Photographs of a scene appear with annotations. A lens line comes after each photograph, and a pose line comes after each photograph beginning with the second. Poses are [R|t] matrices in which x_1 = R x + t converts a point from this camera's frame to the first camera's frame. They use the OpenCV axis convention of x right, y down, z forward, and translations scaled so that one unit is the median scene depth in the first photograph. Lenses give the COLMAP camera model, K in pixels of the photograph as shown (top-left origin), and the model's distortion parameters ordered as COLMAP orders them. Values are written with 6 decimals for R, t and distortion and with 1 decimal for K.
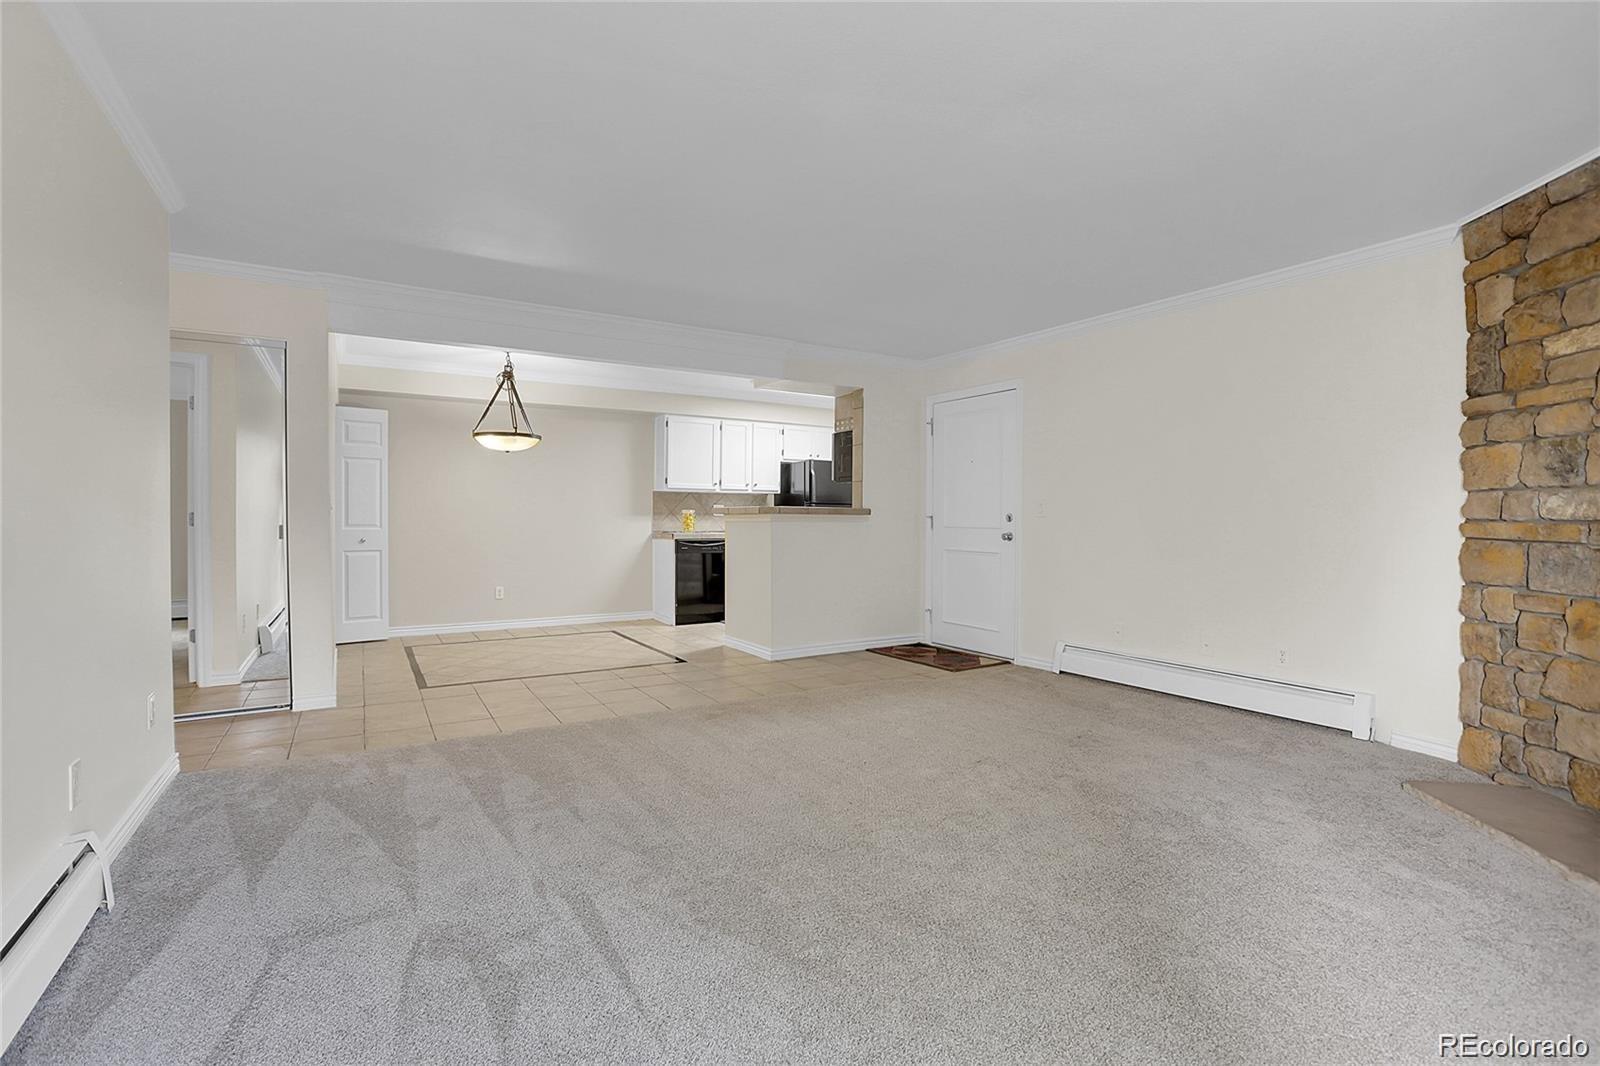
lens RADIAL K [[732.9, 0, 805.9], [0, 732.9, 525.6], [0, 0, 1]] dist [-0.068064, 0.032807]
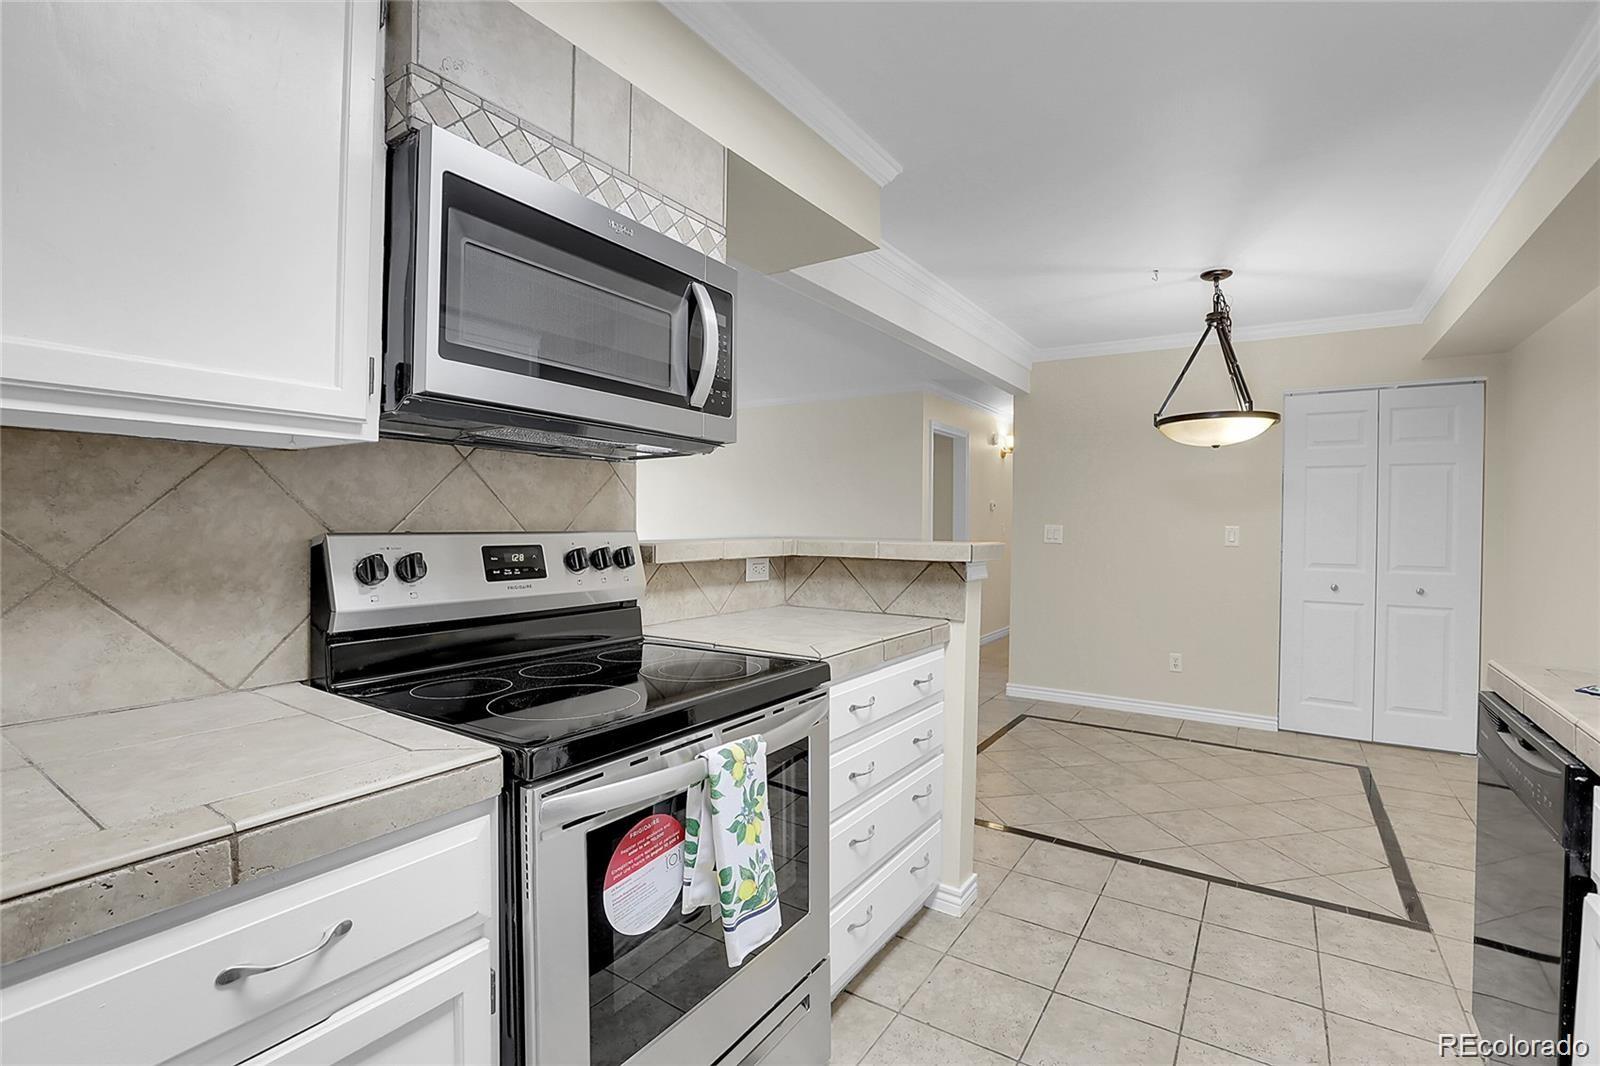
lens RADIAL K [[732.9, 0, 805.9], [0, 732.9, 525.6], [0, 0, 1]] dist [-0.068064, 0.032807]
pose [[-0.909710, -0.010056, -0.415122, 0.129813], [-0.017730, 0.999736, 0.014637, -0.037838], [0.414866, 0.020675, -0.909648, 1.334387]]
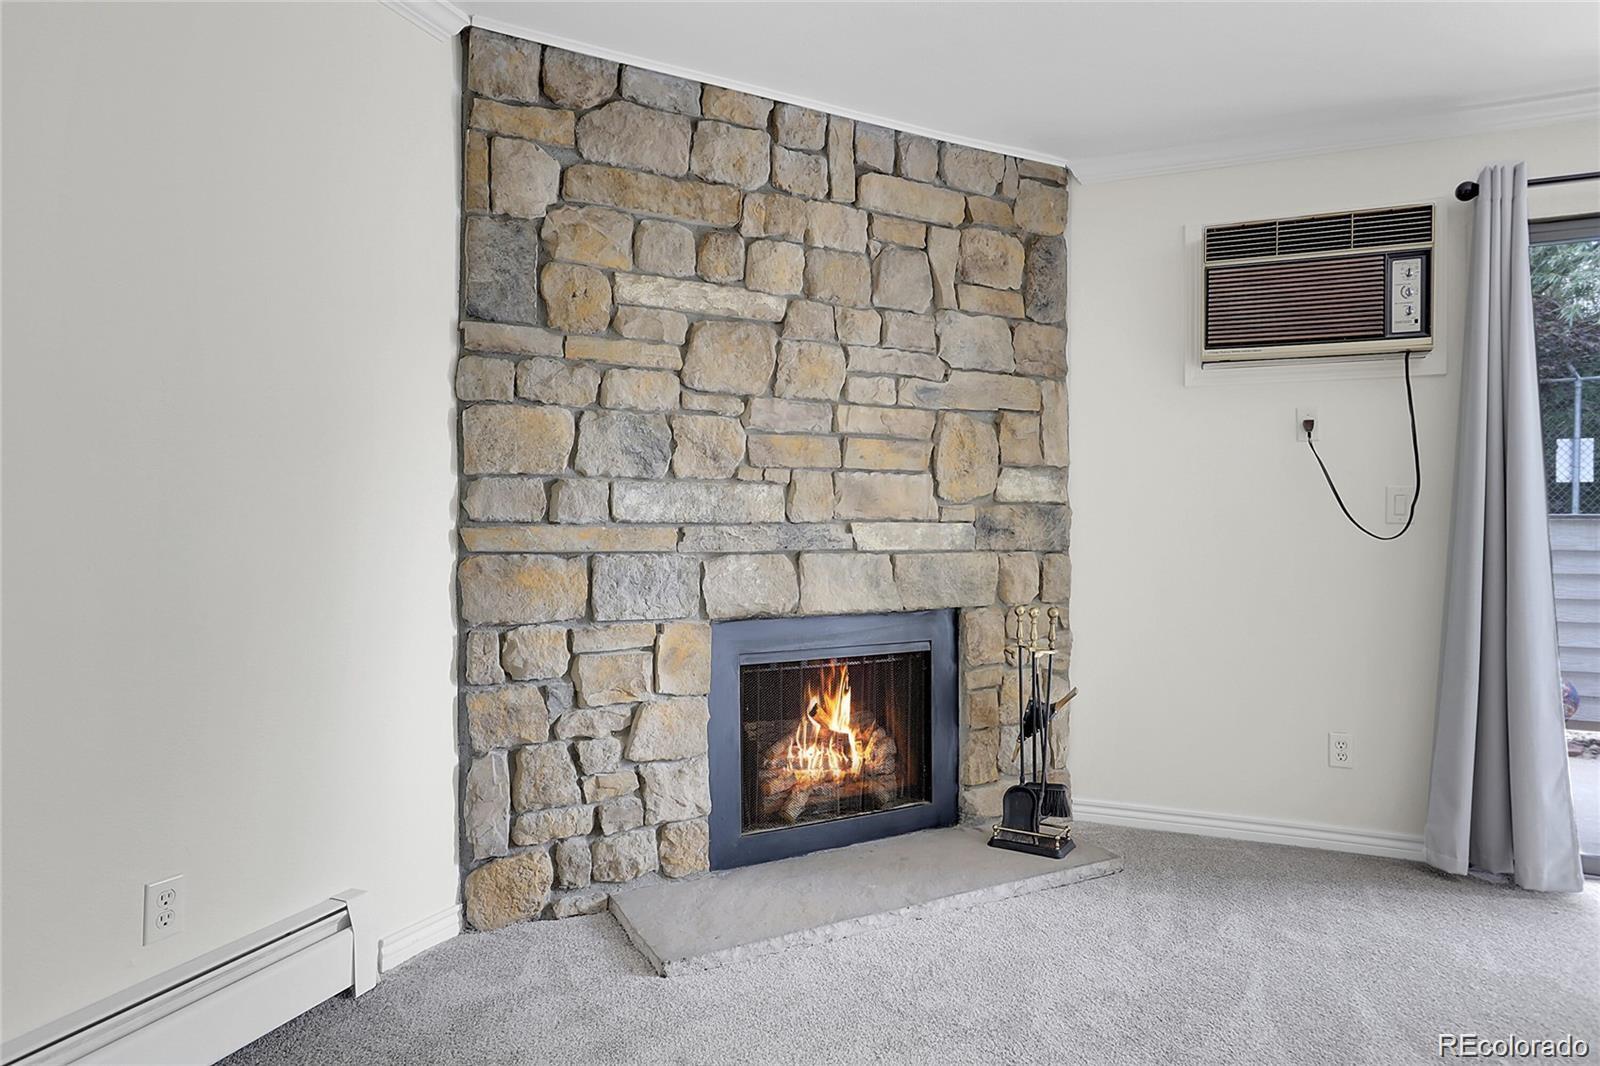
lens RADIAL K [[927.4, 0, 806.2], [0, 927.4, 522.9], [0, 0, 1]] dist [-0.061906, 0.067869]
pose [[-0.587376, -0.004811, 0.809300, 0.073069], [0.005765, 0.999932, 0.010129, -0.007086], [-0.809293, 0.010615, -0.587309, 0.636177]]
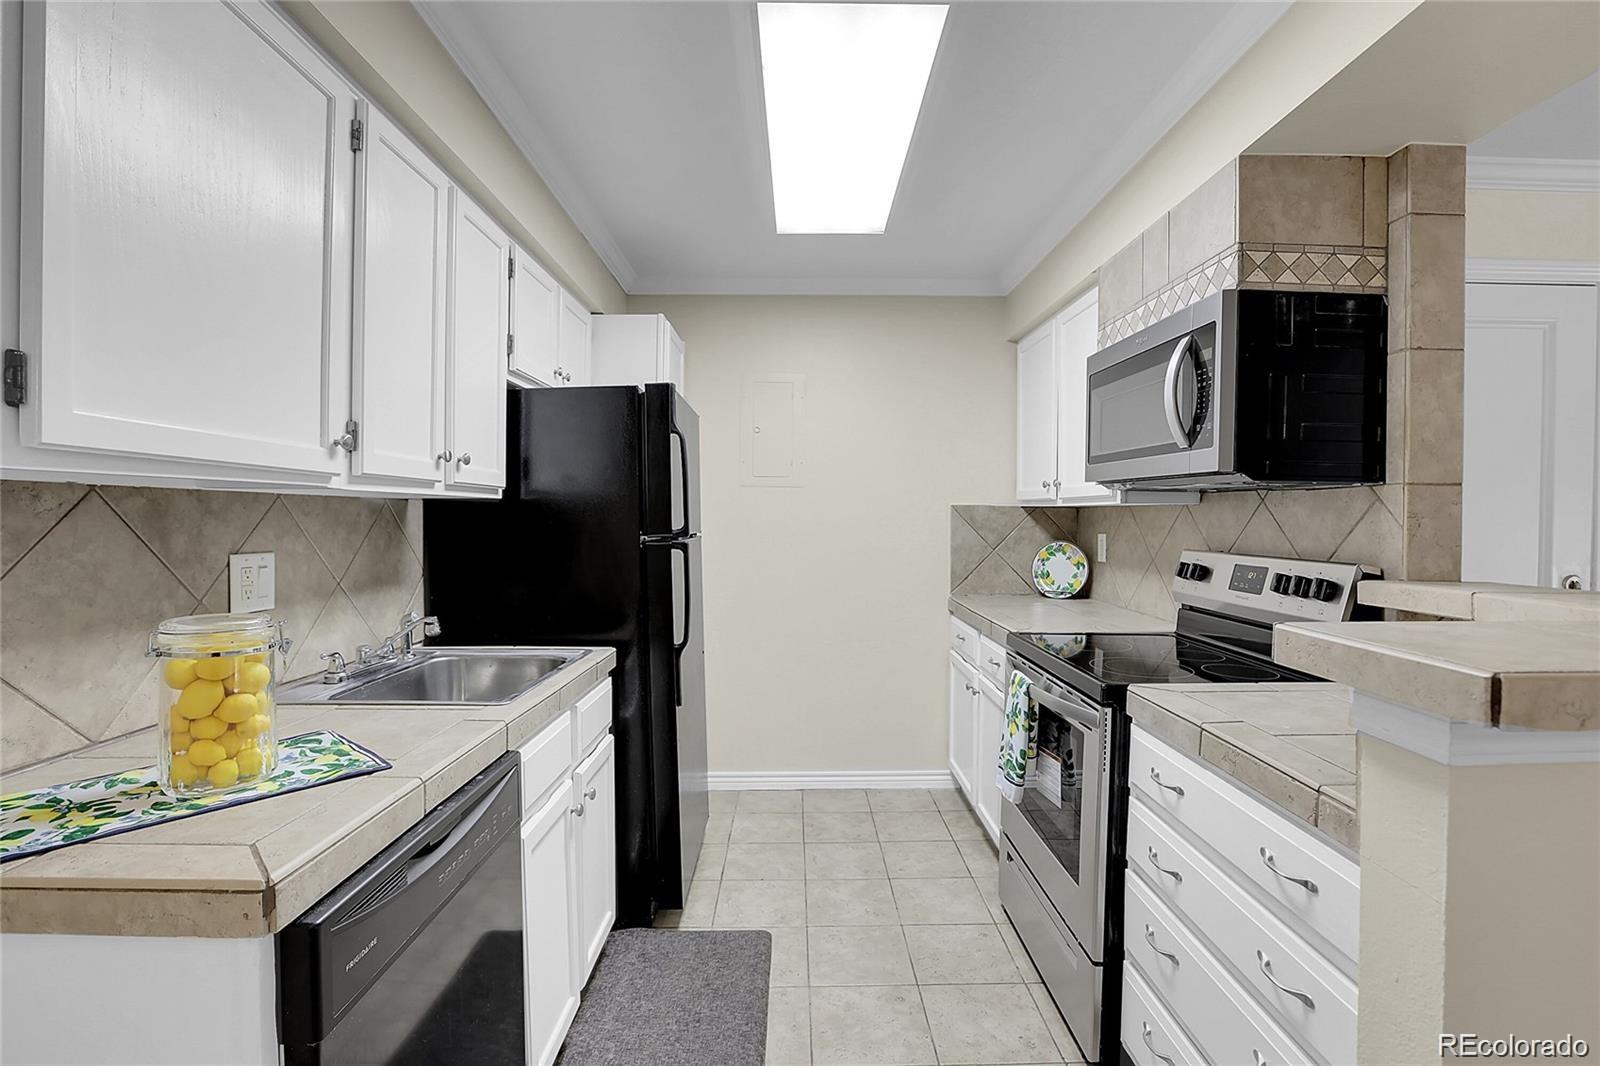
lens RADIAL K [[732.9, 0, 805.9], [0, 732.9, 525.6], [0, 0, 1]] dist [-0.068064, 0.032807]
pose [[0.517271, -0.014552, 0.855698, -0.274057], [0.009953, 0.999890, 0.010988, -0.049316], [-0.855764, 0.002833, 0.517359, 1.057463]]
